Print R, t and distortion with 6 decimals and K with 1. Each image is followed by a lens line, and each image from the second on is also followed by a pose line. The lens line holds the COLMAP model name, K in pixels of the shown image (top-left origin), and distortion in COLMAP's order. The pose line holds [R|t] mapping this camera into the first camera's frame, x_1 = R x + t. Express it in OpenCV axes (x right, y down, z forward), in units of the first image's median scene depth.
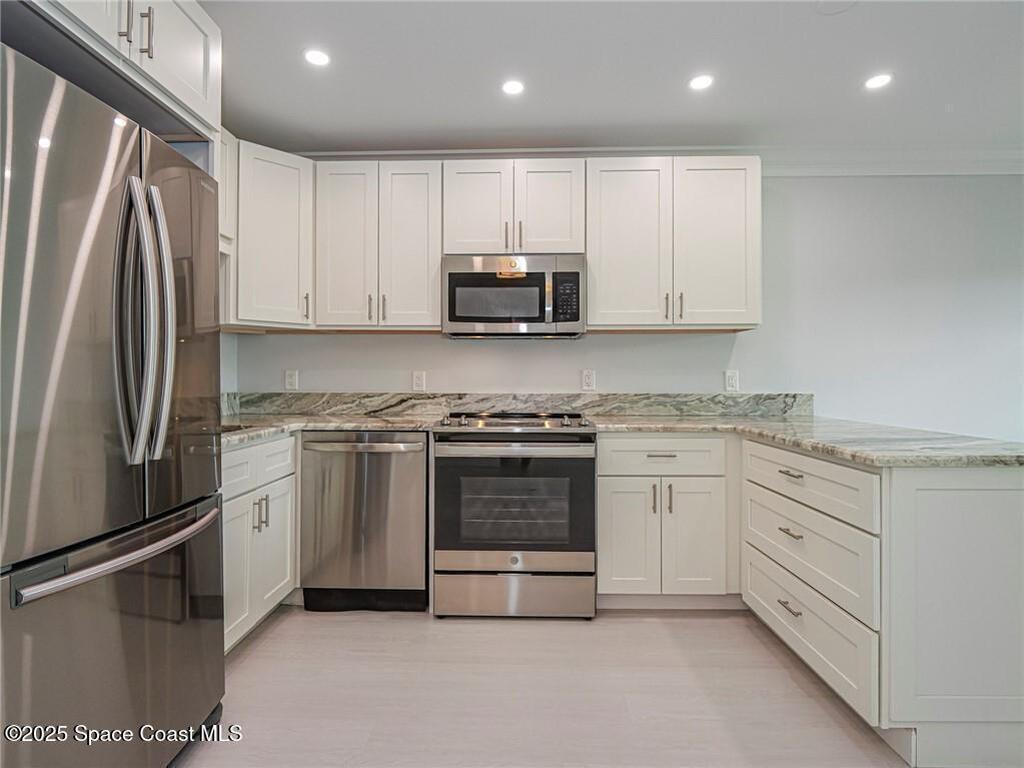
lens RADIAL K [[552.5, 0, 496.9], [0, 552.5, 378.4], [0, 0, 1]] dist [-0.000072, -0.000717]
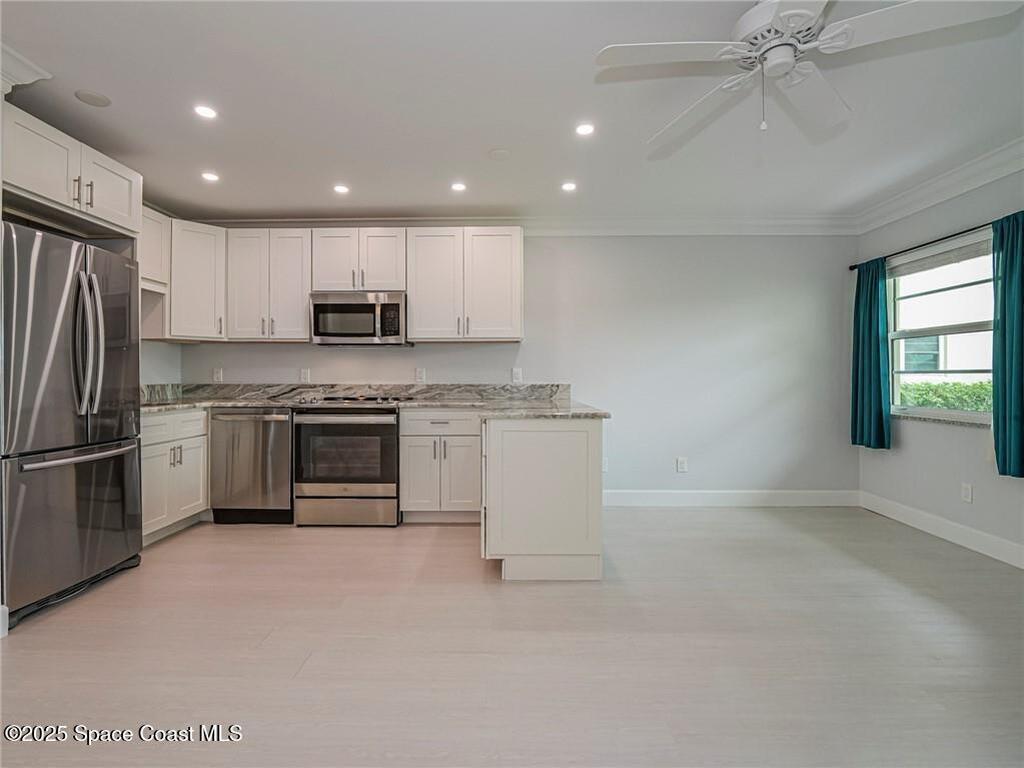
lens RADIAL K [[523.1, 0, 495.5], [0, 523.1, 377.7], [0, 0, 1]] dist [-0.001425, -0.000543]
pose [[0.999980, -0.000909, 0.006206, 0.392920], [0.000892, 0.999996, 0.002822, 0.007313], [-0.006208, -0.002816, 0.999977, -0.426774]]
